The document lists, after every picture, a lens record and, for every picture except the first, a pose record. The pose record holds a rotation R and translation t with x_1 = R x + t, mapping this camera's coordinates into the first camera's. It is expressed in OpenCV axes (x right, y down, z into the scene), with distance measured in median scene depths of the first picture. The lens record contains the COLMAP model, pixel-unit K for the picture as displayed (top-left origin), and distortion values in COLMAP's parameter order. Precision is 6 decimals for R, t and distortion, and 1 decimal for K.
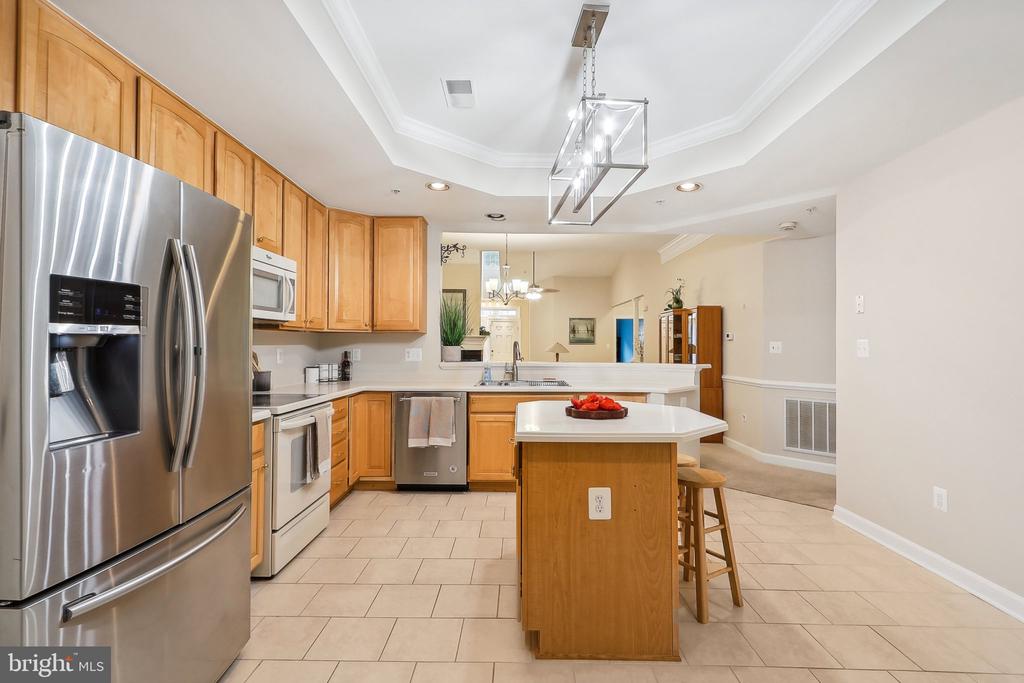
lens RADIAL K [[480.3, 0, 521.3], [0, 480.3, 338.3], [0, 0, 1]] dist [0.003450, -0.002342]
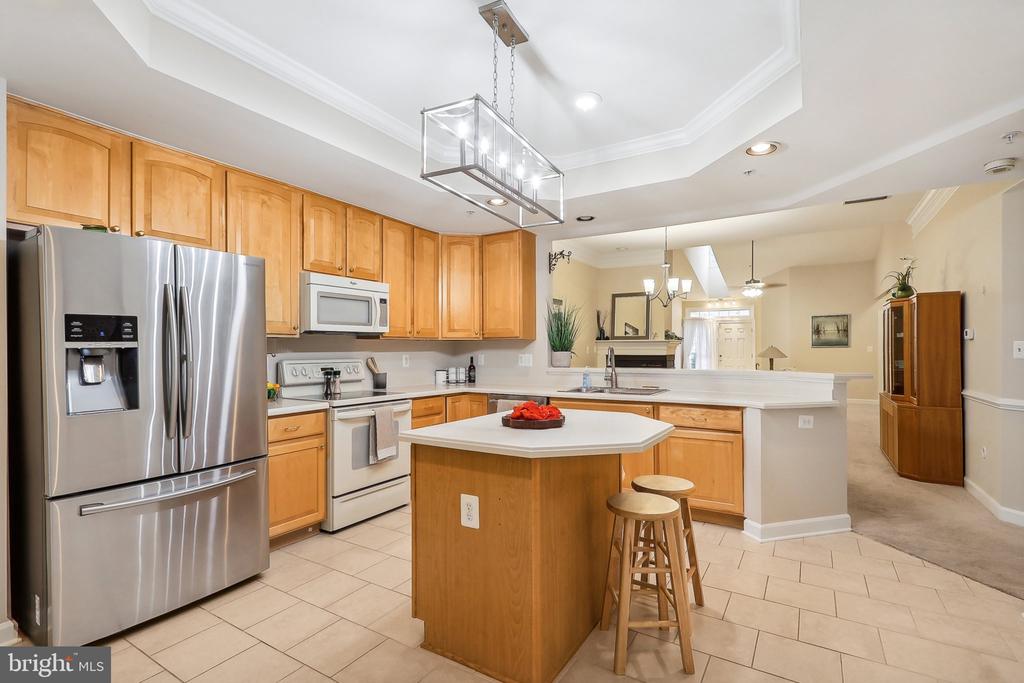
lens RADIAL K [[480.3, 0, 521.2], [0, 480.3, 348.1], [0, 0, 1]] dist [0.003450, -0.002342]
pose [[0.854278, -0.011339, -0.519694, 0.405665], [0.016516, 0.999849, 0.005333, 0.002499], [0.519555, -0.013139, 0.854336, 0.112613]]
